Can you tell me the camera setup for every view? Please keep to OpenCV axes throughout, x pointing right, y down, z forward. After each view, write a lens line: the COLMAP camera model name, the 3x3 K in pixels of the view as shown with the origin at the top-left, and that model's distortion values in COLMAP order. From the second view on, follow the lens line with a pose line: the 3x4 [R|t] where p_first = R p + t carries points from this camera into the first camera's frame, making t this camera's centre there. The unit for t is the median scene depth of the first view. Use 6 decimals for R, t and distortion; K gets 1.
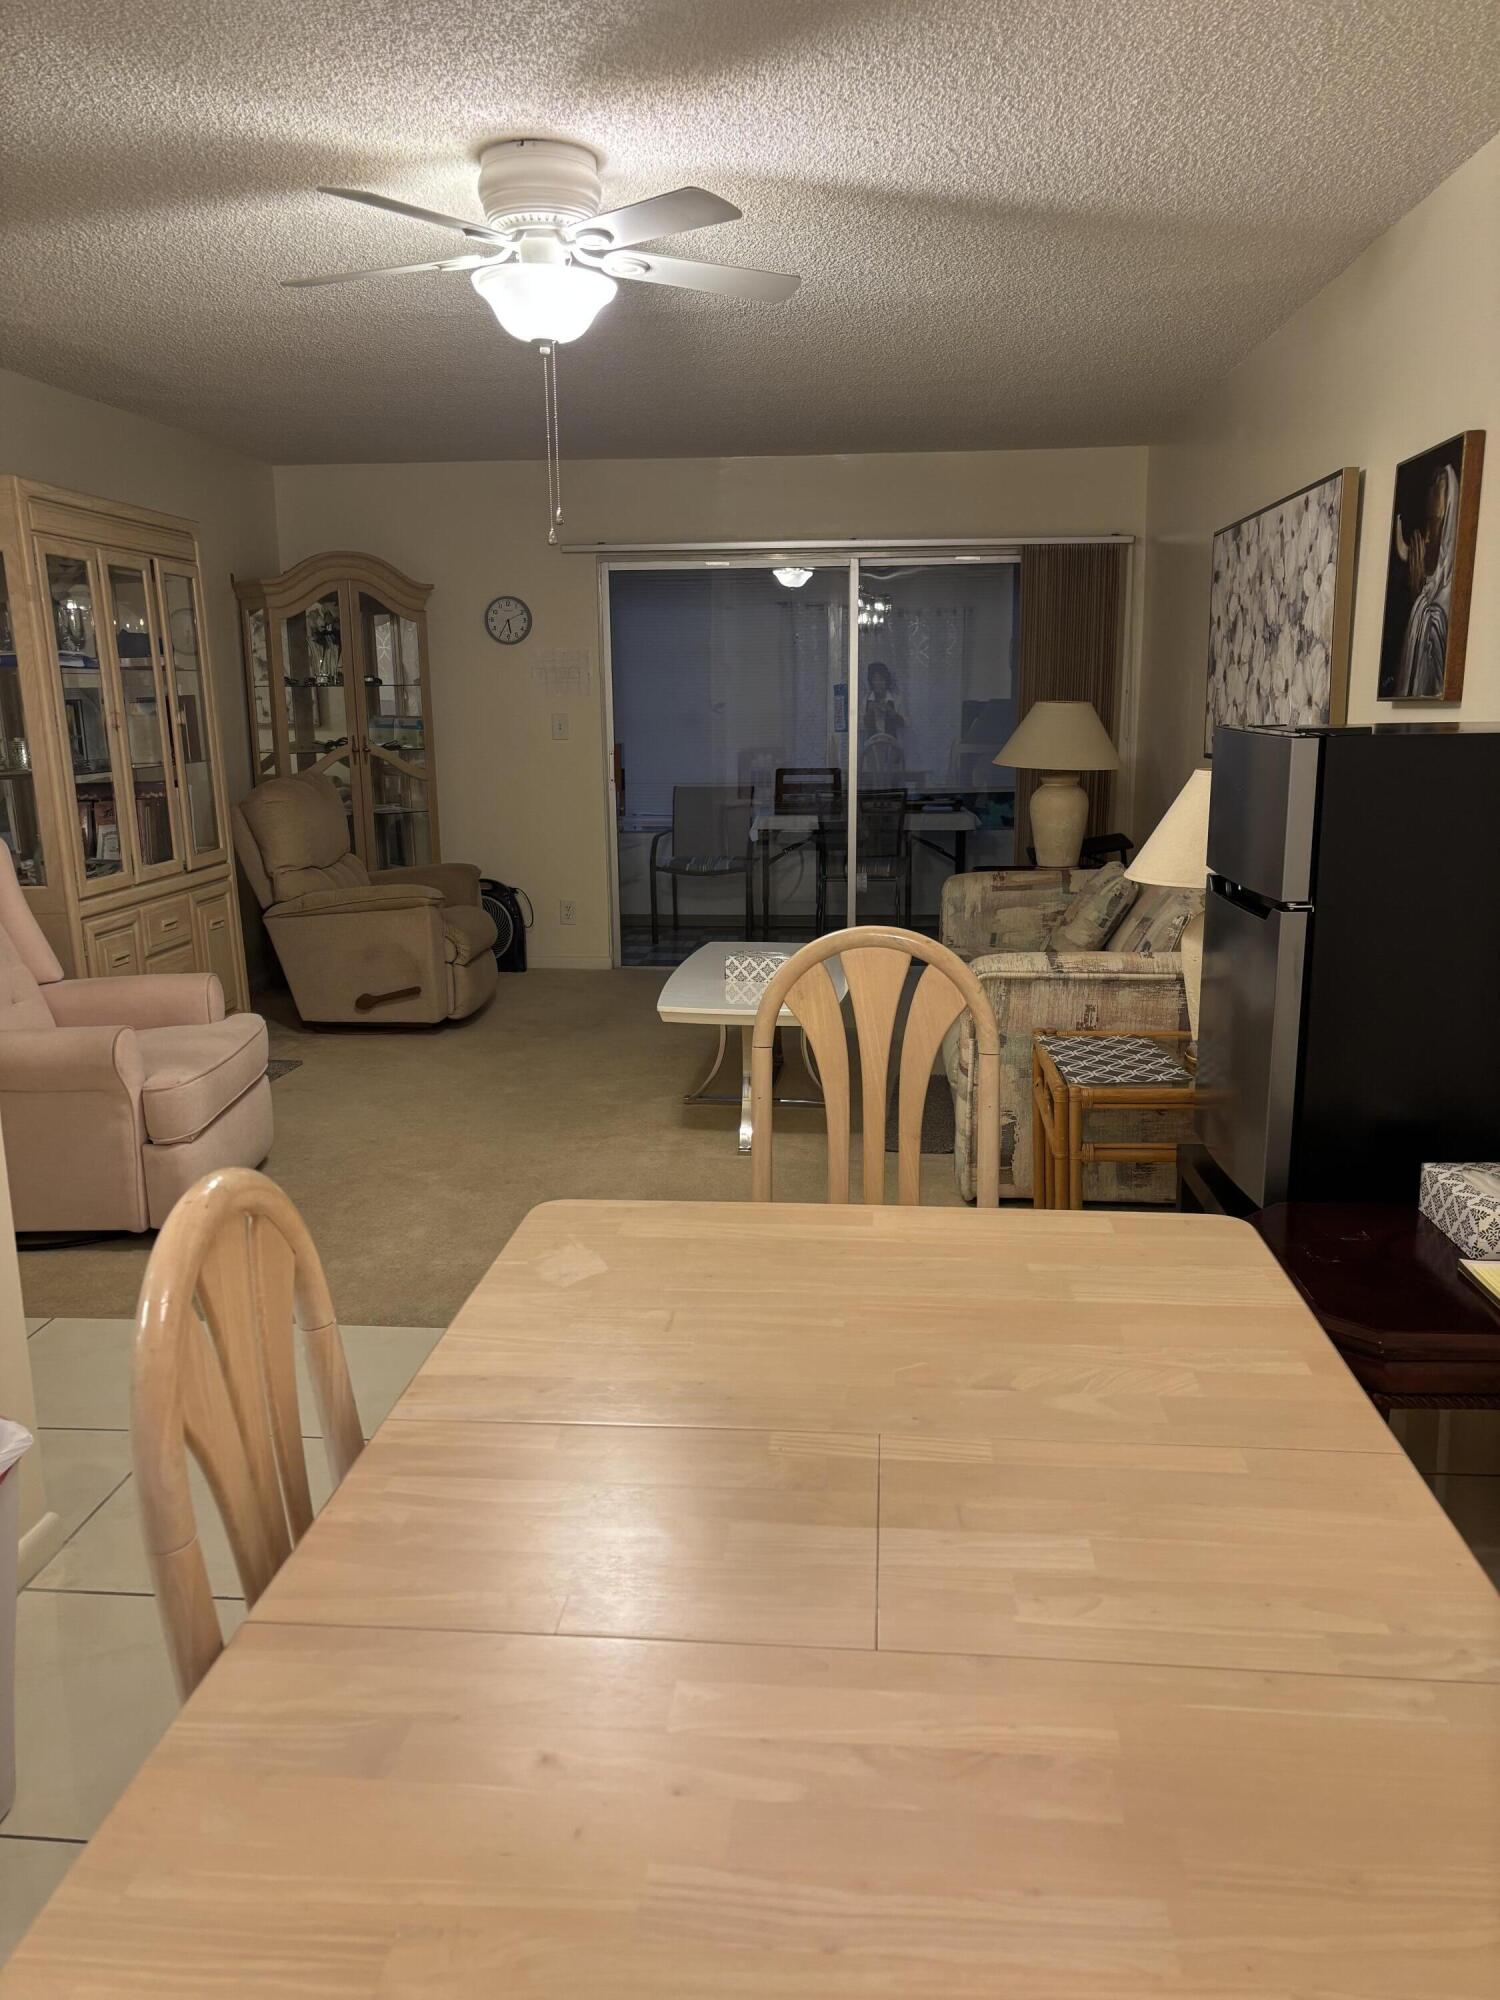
lens RADIAL K [[1517.1, 0, 754.5], [0, 1517.1, 1065.0], [0, 0, 1]] dist [0.054108, -0.053049]
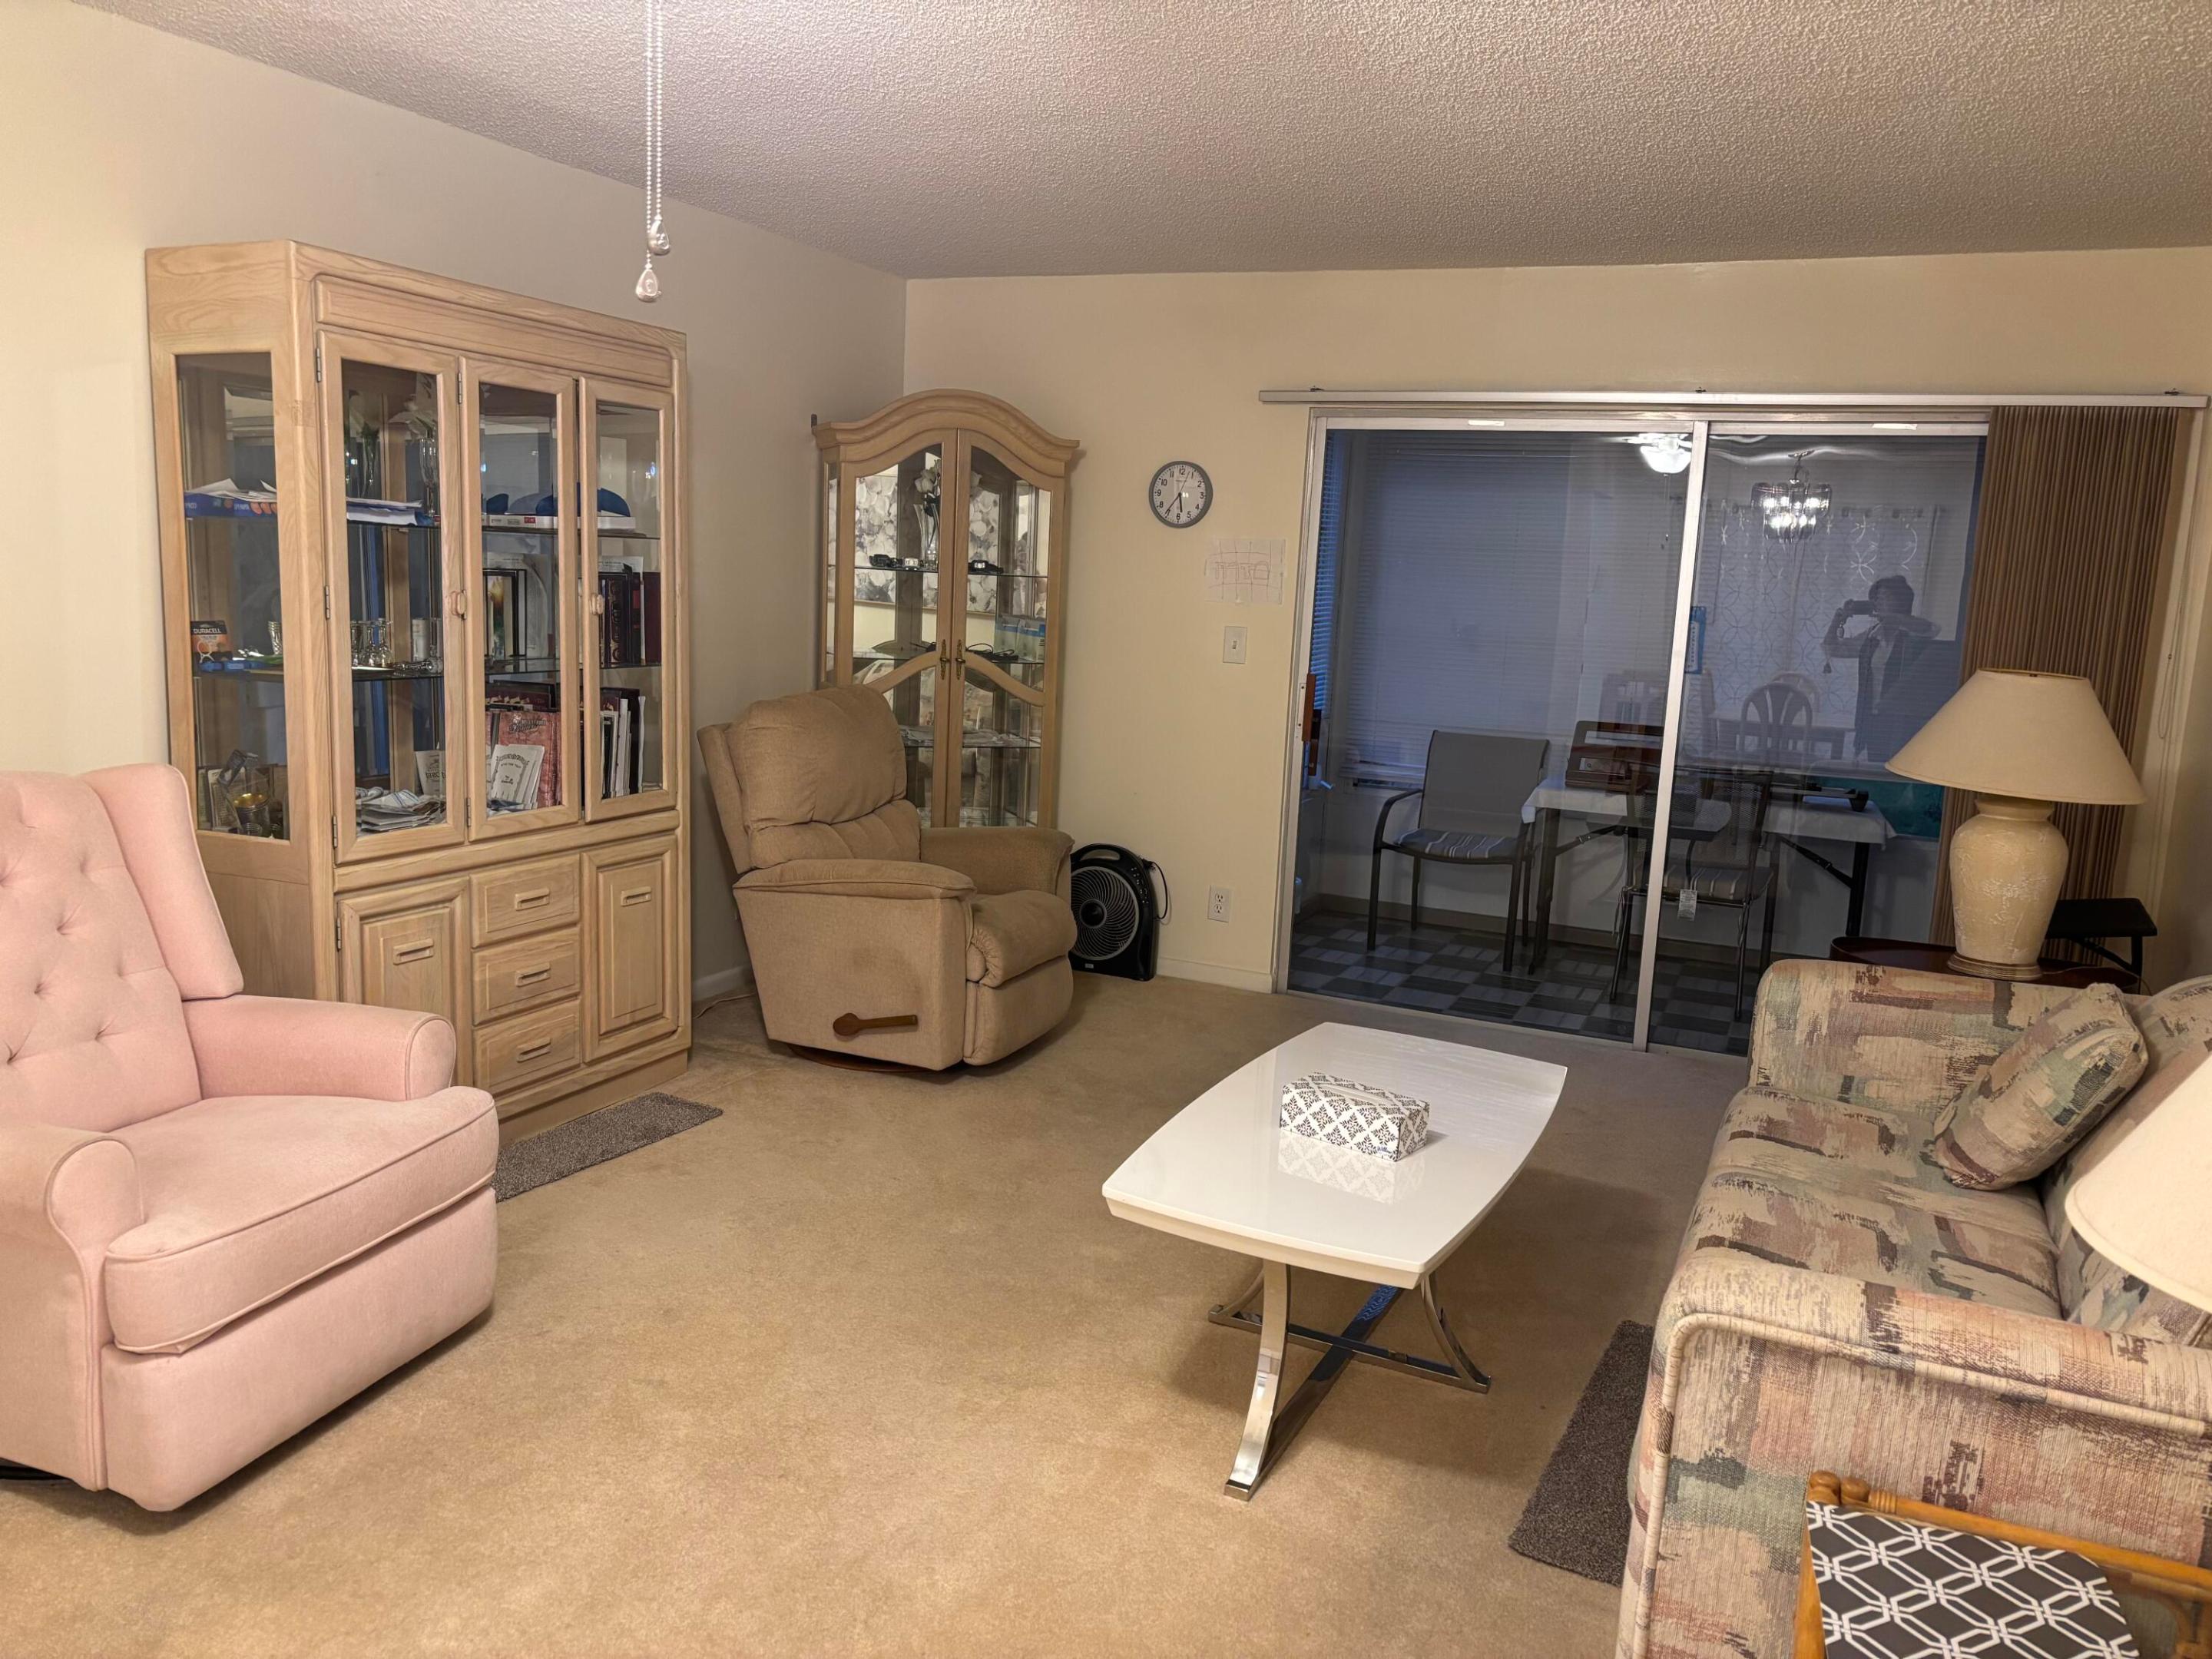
lens RADIAL K [[1677.9, 0, 1122.5], [0, 1677.9, 837.1], [0, 0, 1]] dist [0.054108, -0.053049]
pose [[0.944898, 0.109186, -0.308620, 0.087372], [-0.135651, 0.988585, -0.065570, -0.095295], [0.297938, 0.103821, 0.948923, 0.323188]]
